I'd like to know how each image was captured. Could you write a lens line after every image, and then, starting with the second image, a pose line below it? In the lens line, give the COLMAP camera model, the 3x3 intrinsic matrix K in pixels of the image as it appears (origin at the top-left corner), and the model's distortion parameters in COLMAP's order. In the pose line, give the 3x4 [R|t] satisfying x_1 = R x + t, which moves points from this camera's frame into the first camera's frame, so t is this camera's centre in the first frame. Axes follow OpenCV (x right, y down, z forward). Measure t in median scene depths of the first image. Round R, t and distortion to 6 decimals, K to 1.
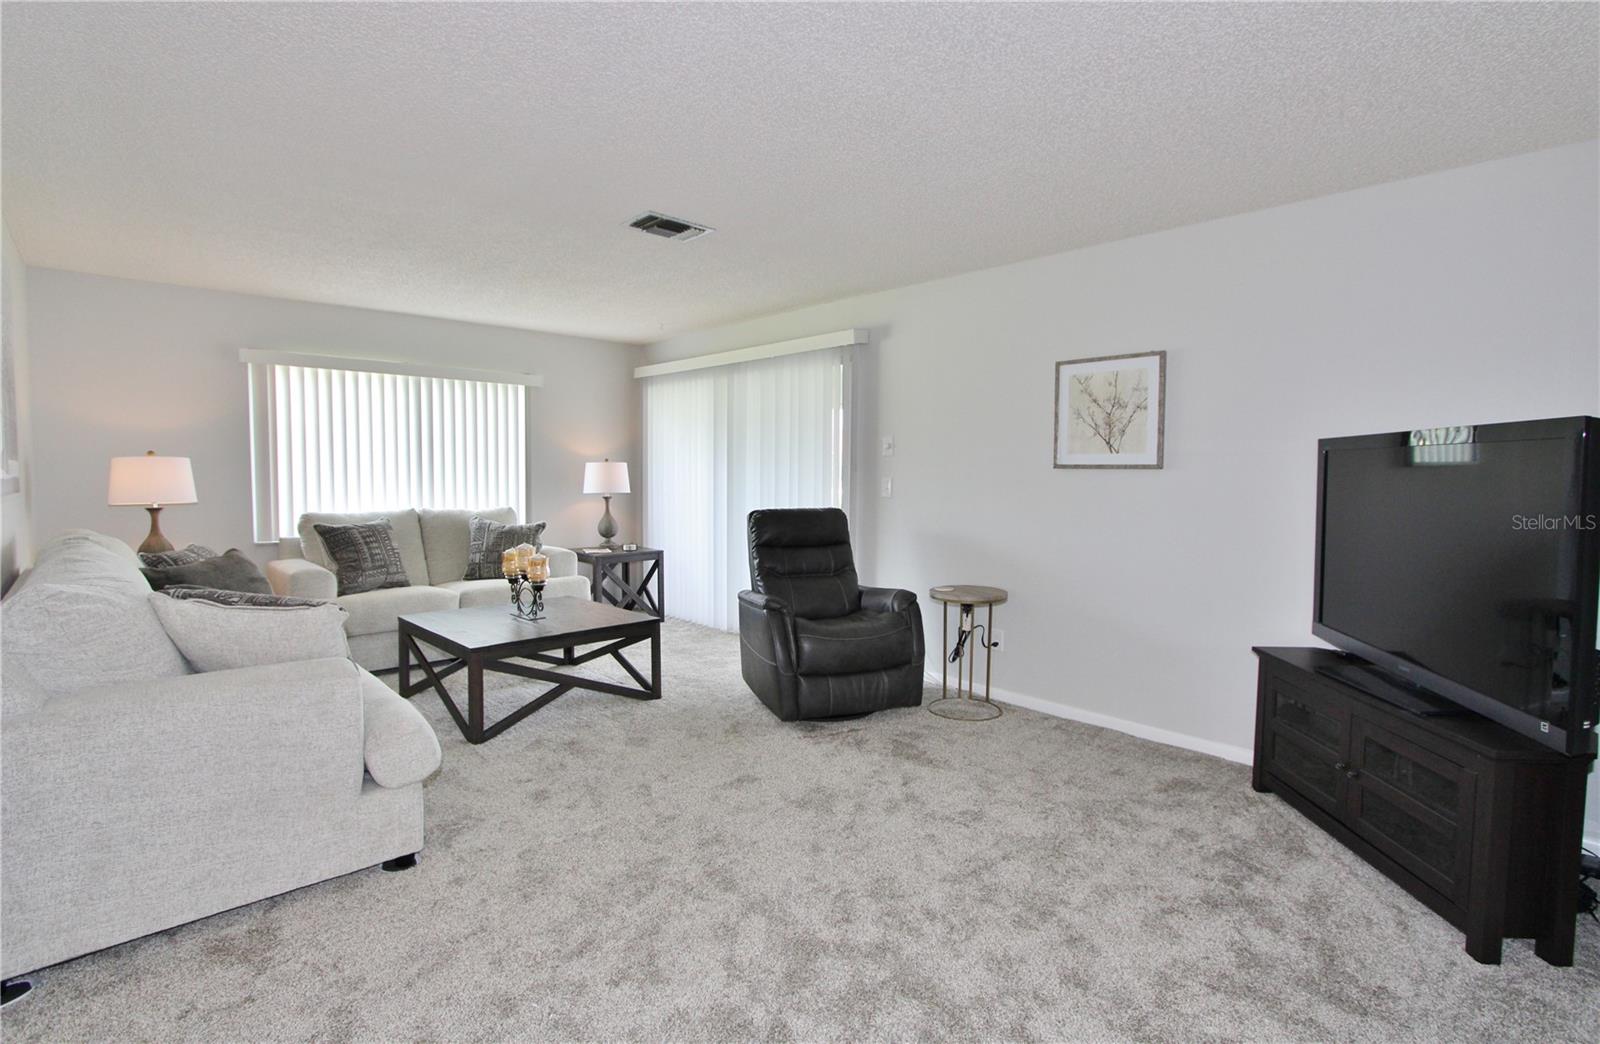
lens RADIAL K [[737.7, 0, 803.7], [0, 737.7, 516.2], [0, 0, 1]] dist [-0.003894, -0.000764]
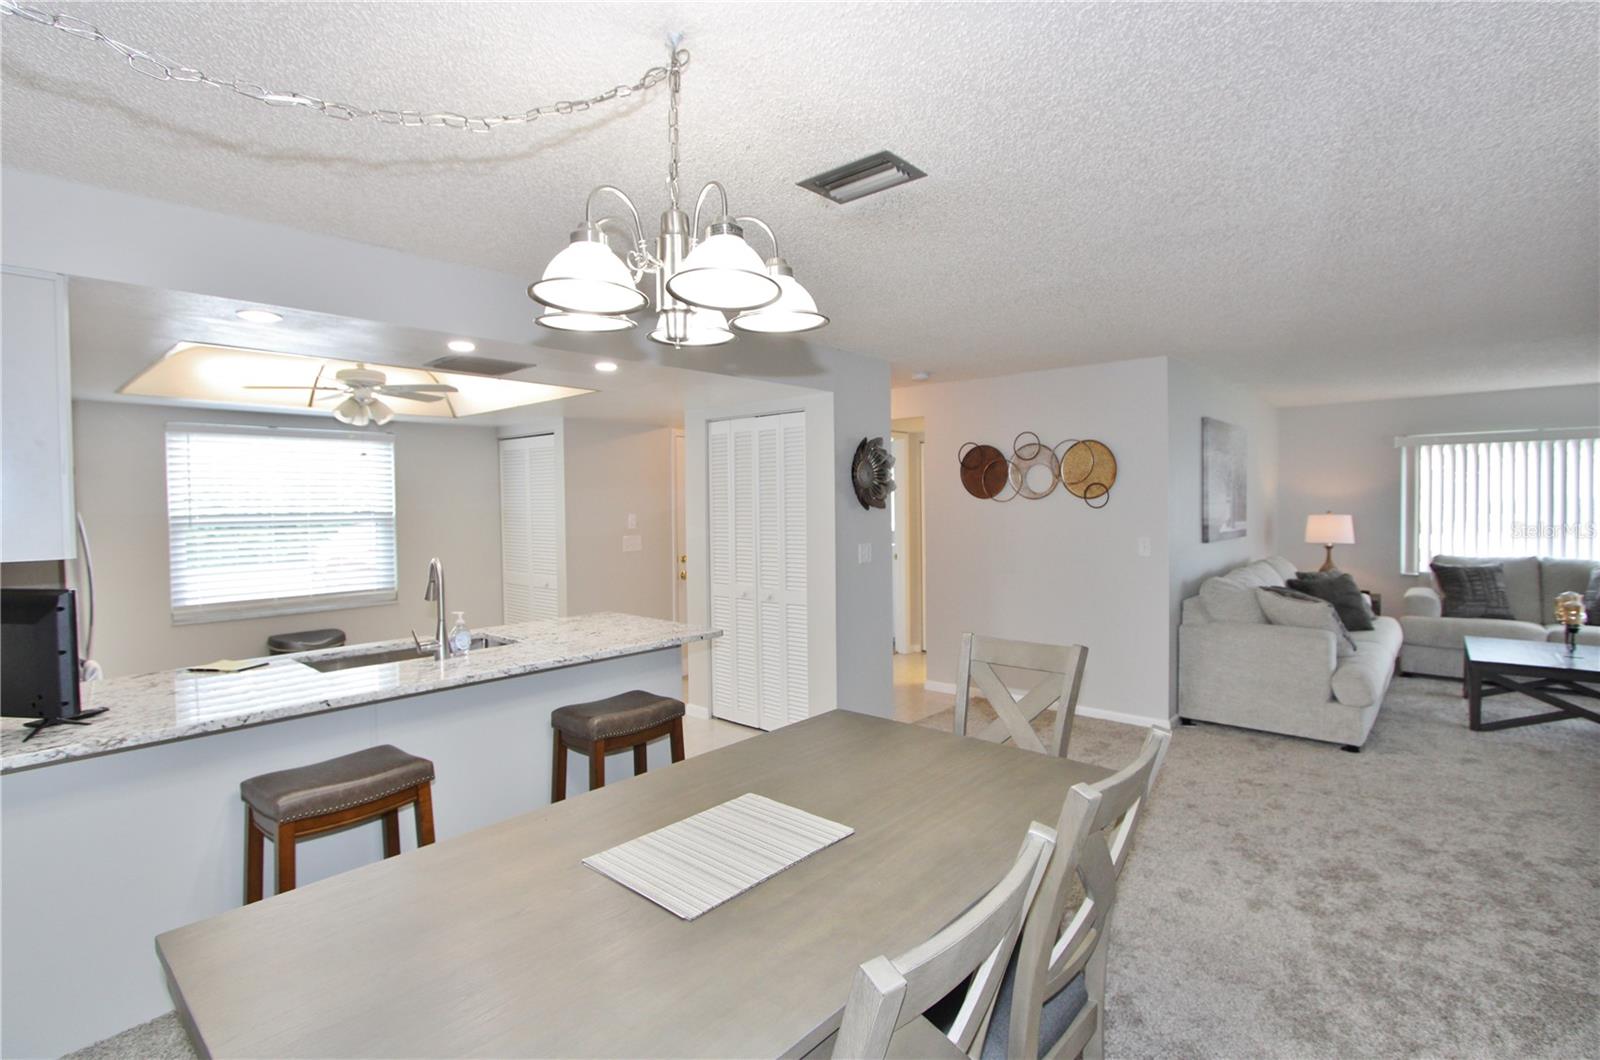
lens RADIAL K [[753.2, 0, 812.3], [0, 753.2, 521.1], [0, 0, 1]] dist [-0.001340, -0.000461]
pose [[0.089093, 0.016394, -0.995888, 0.613623], [-0.052281, 0.998563, 0.011761, -0.022896], [0.994650, 0.051018, 0.089822, -0.268525]]
